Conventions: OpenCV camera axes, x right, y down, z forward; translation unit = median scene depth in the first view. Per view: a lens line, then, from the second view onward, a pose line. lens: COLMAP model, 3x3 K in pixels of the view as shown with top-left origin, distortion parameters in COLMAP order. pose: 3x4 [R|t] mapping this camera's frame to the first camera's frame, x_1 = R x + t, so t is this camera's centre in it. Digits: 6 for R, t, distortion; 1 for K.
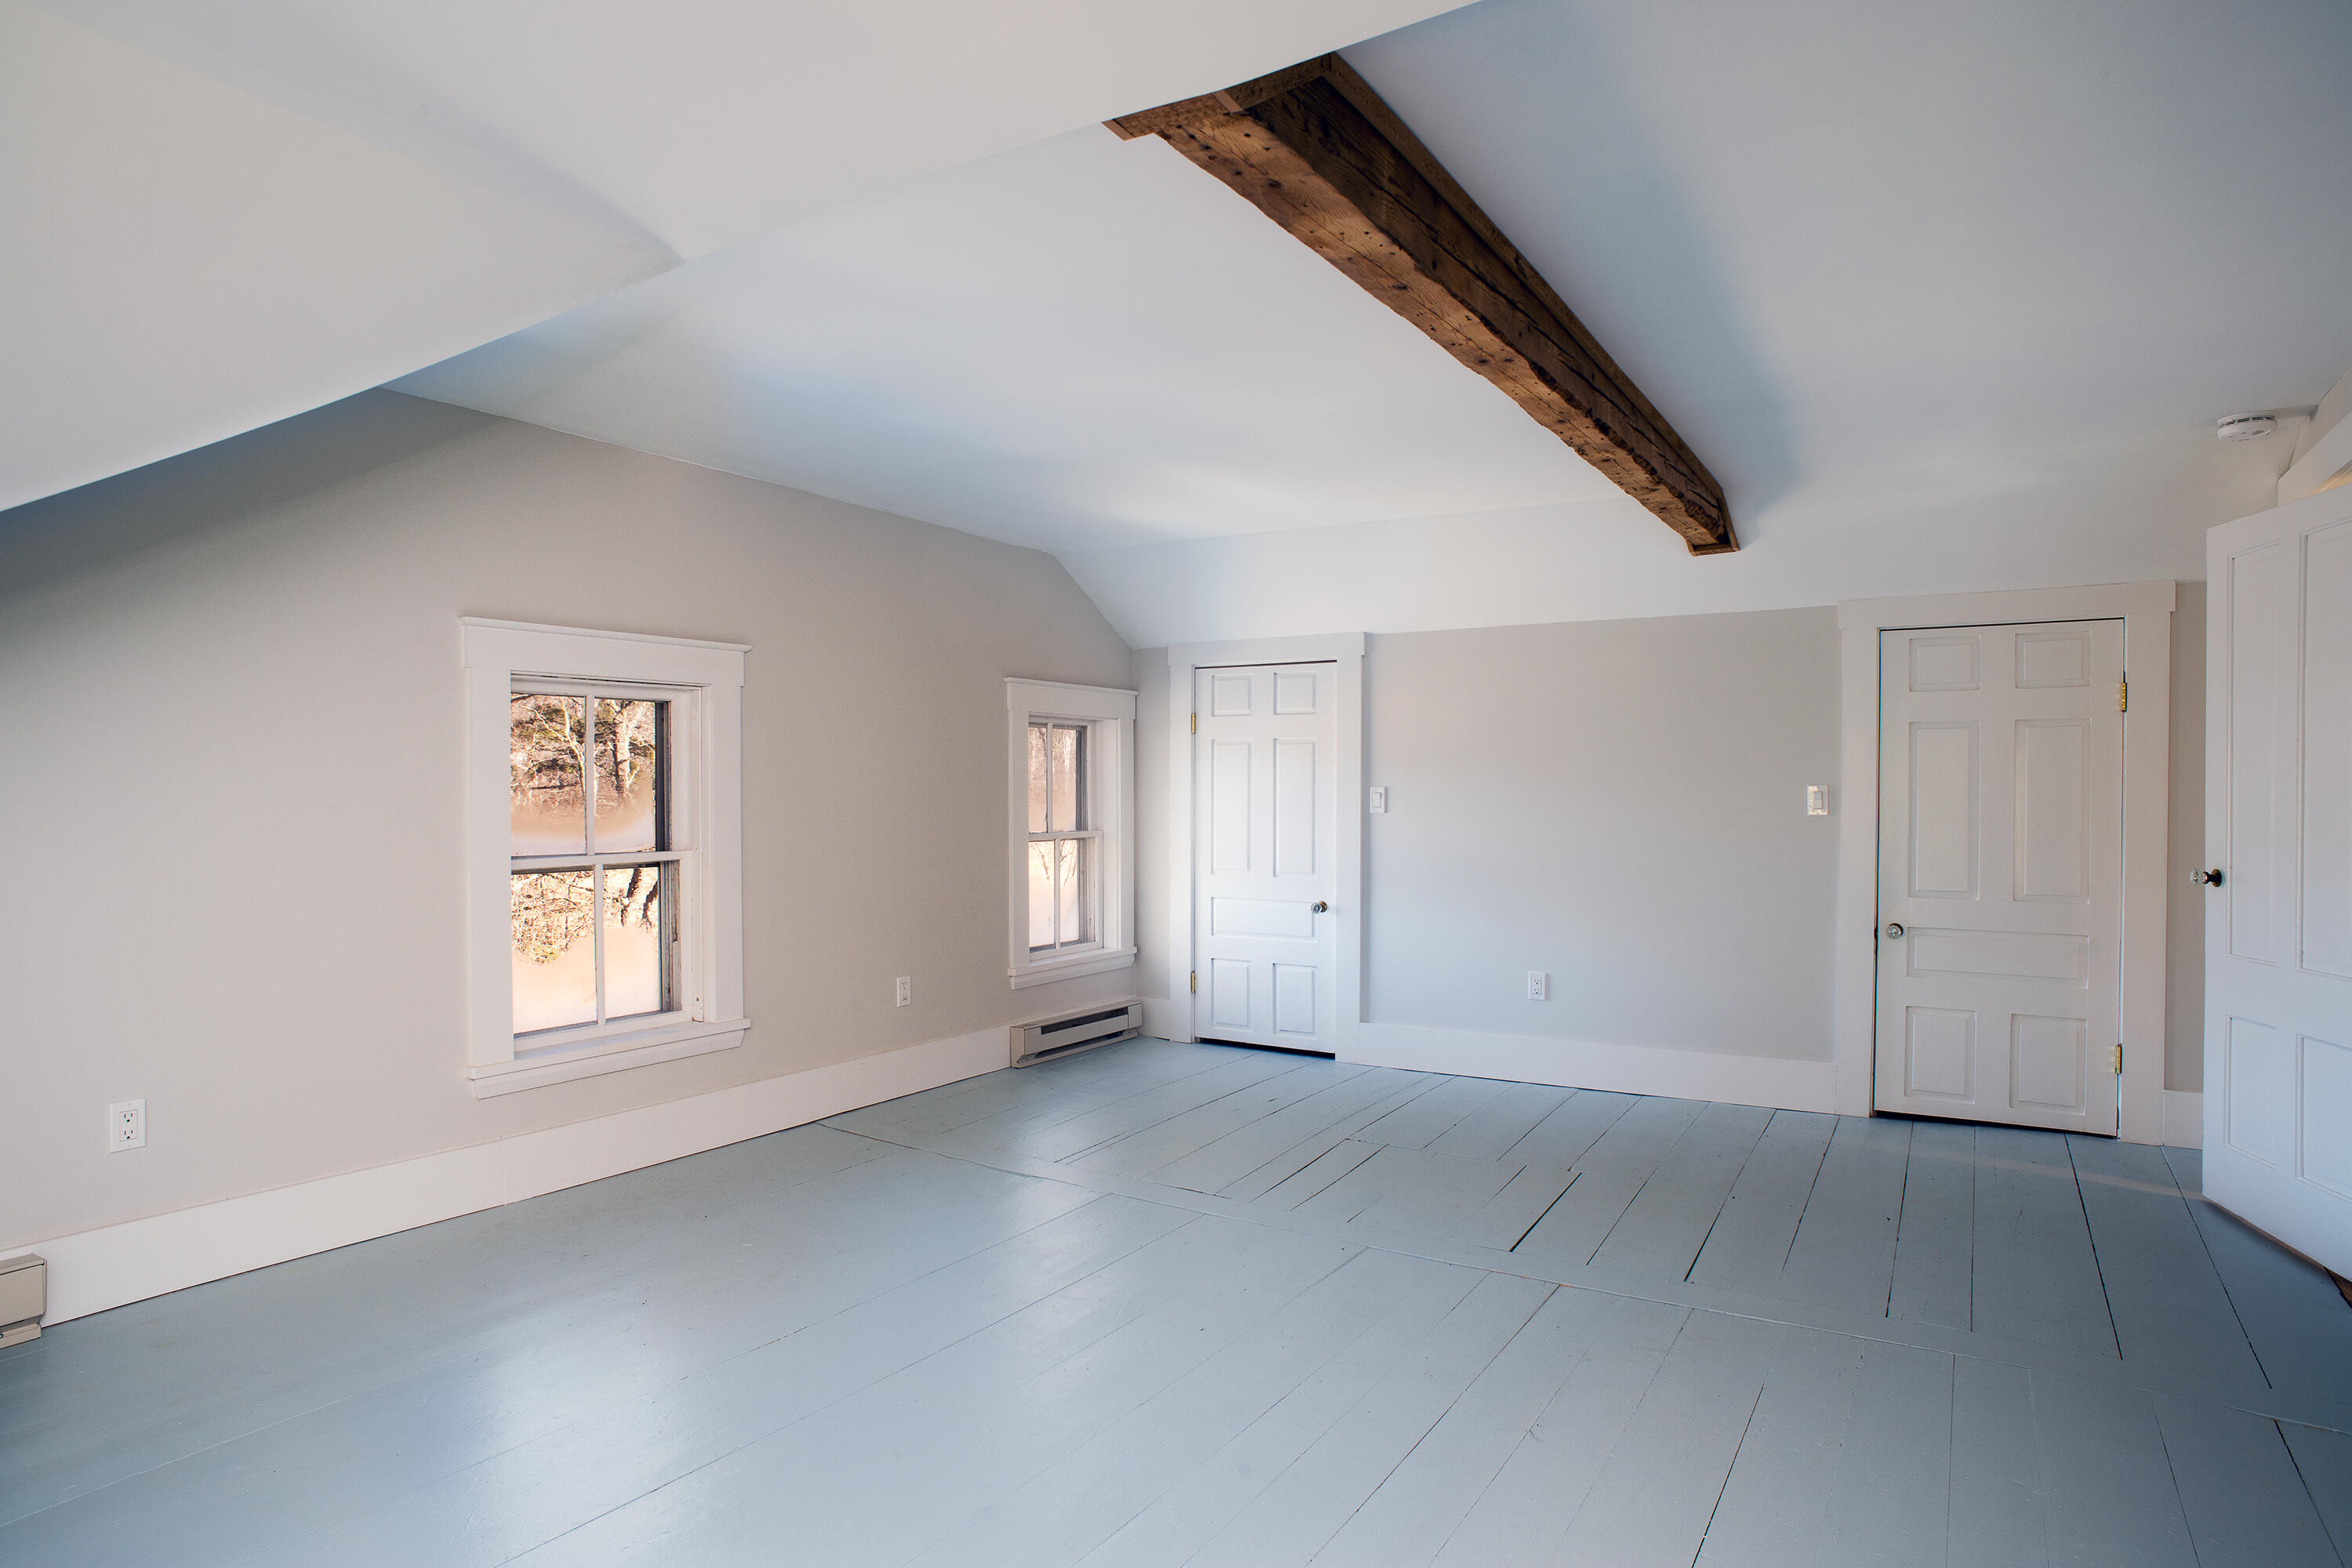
lens RADIAL K [[1337.9, 0, 1171.6], [0, 1337.9, 801.1], [0, 0, 1]] dist [-0.101869, 0.072838]
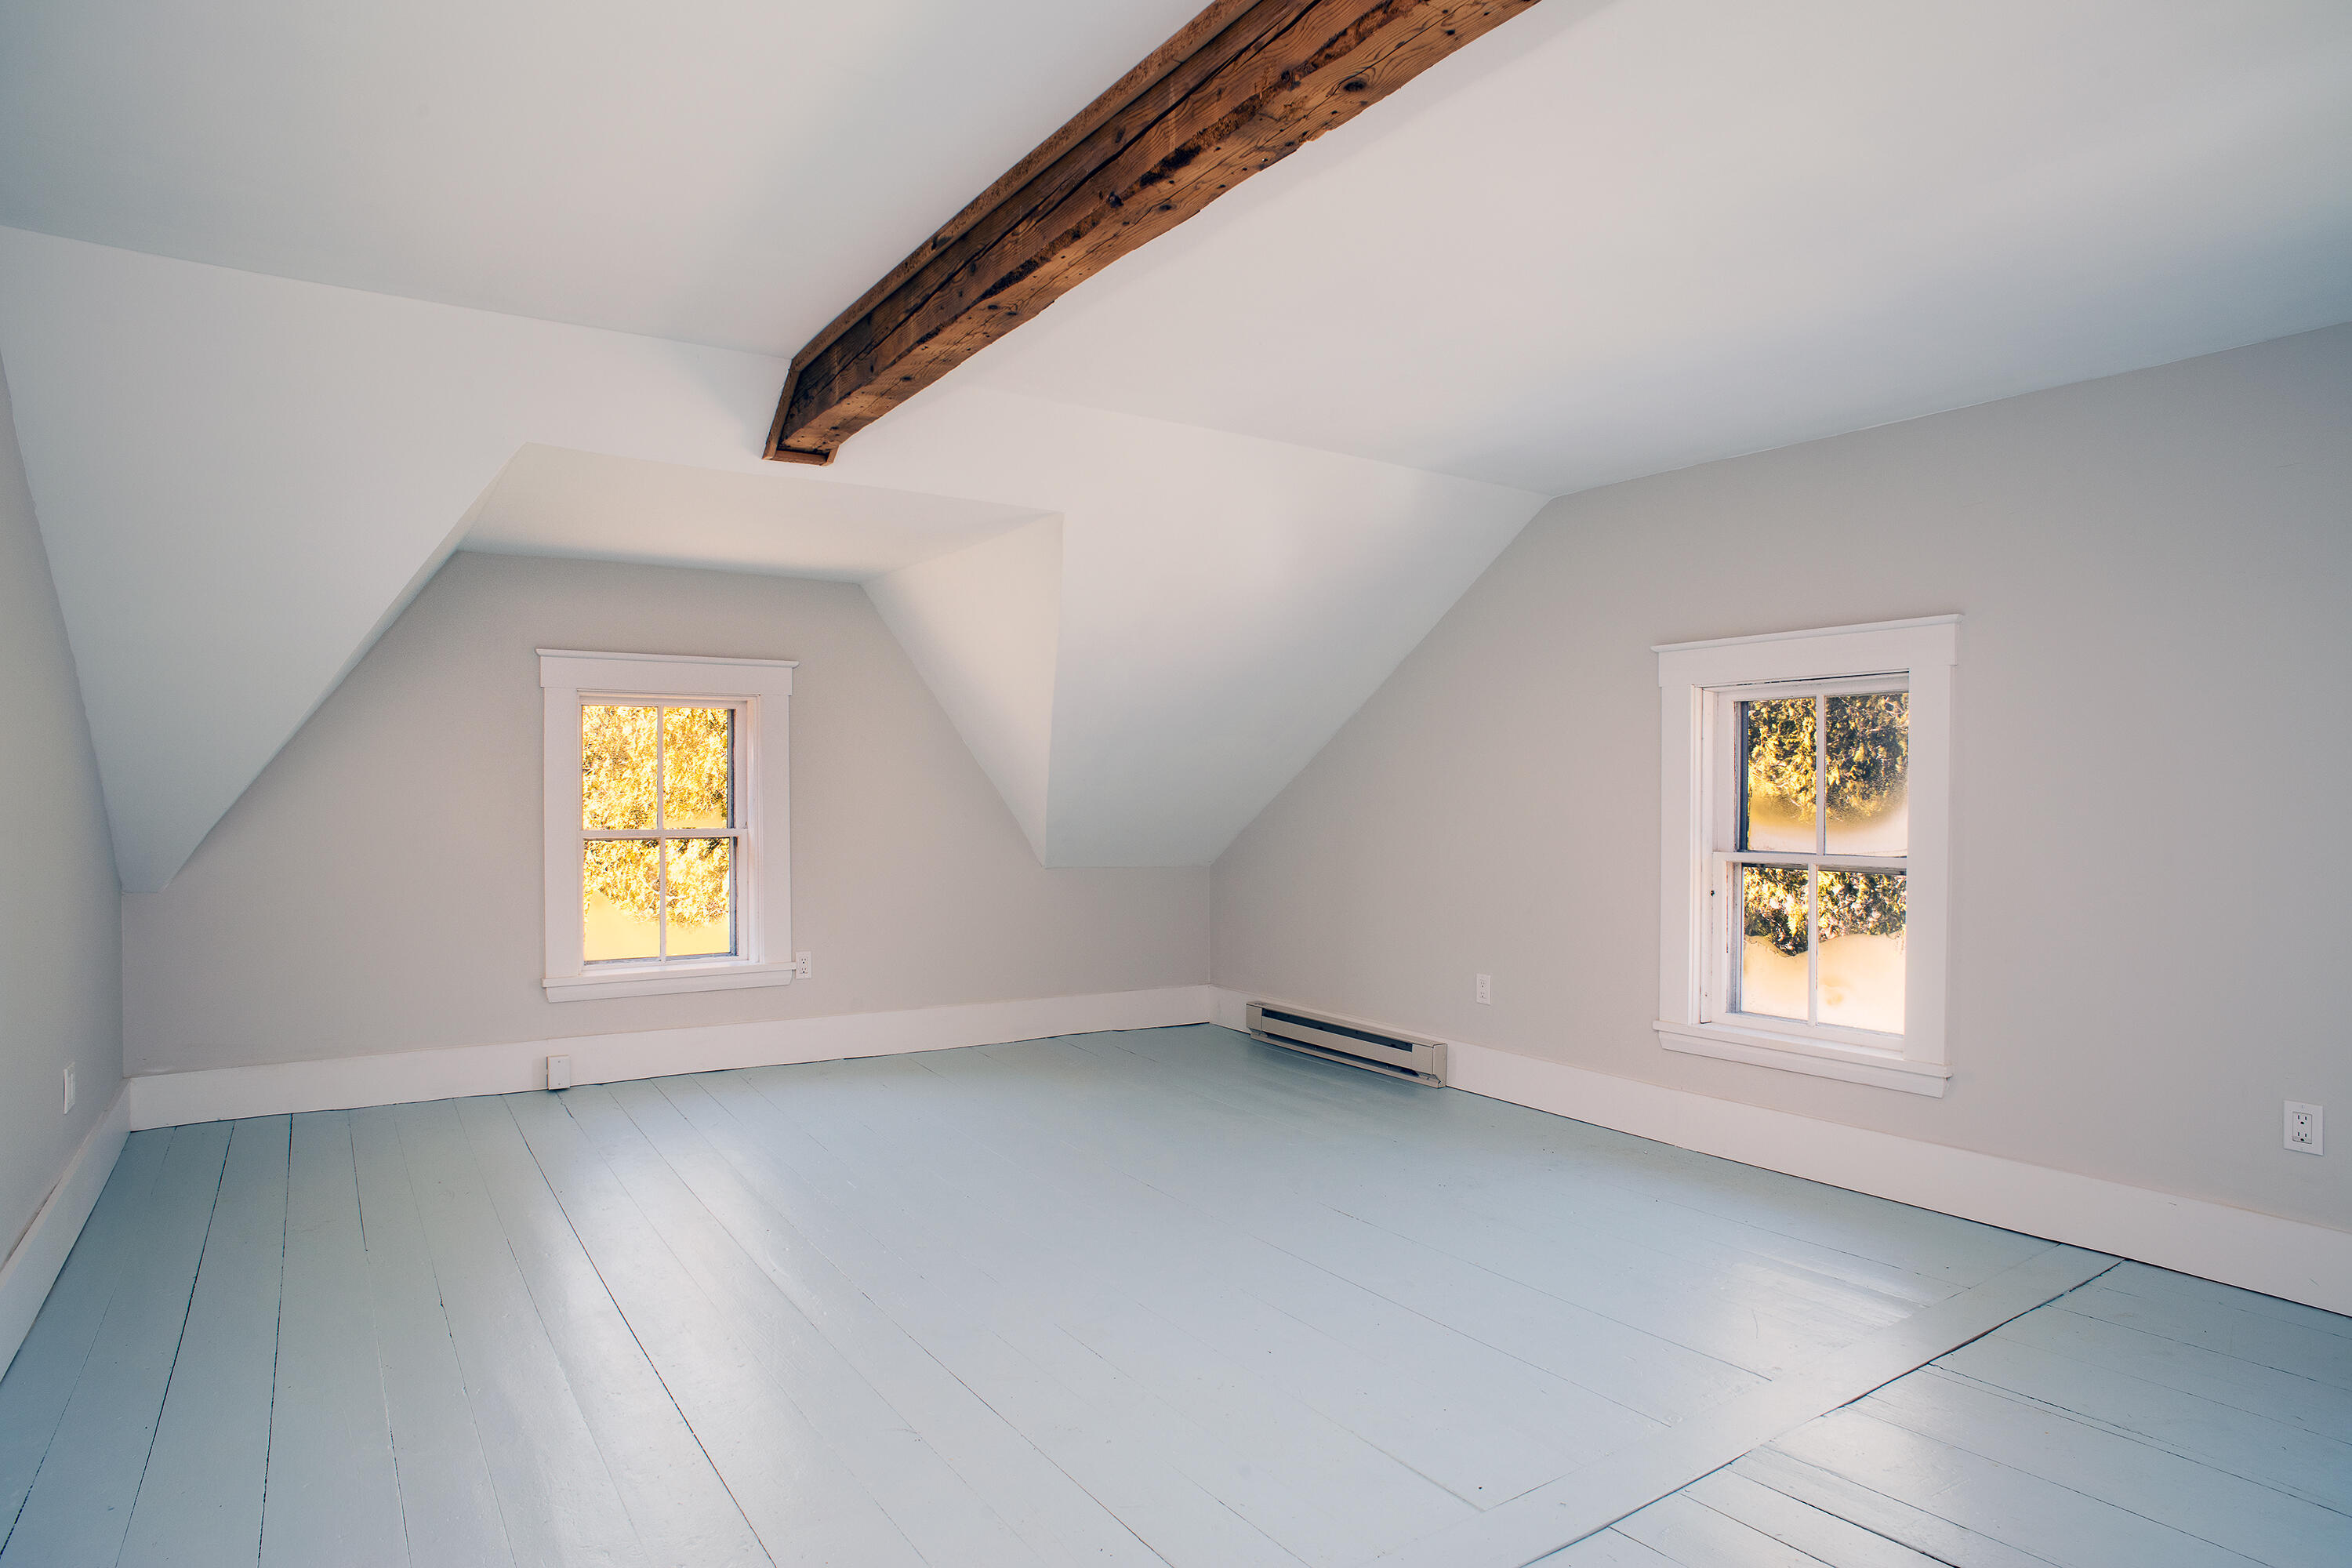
lens RADIAL K [[1337.9, 0, 1171.6], [0, 1337.9, 801.1], [0, 0, 1]] dist [-0.101869, 0.072838]
pose [[-0.429740, 0.016804, -0.902796, 0.613730], [-0.001747, 0.999809, 0.019442, -0.017461], [0.902951, 0.009932, -0.429629, 0.914427]]
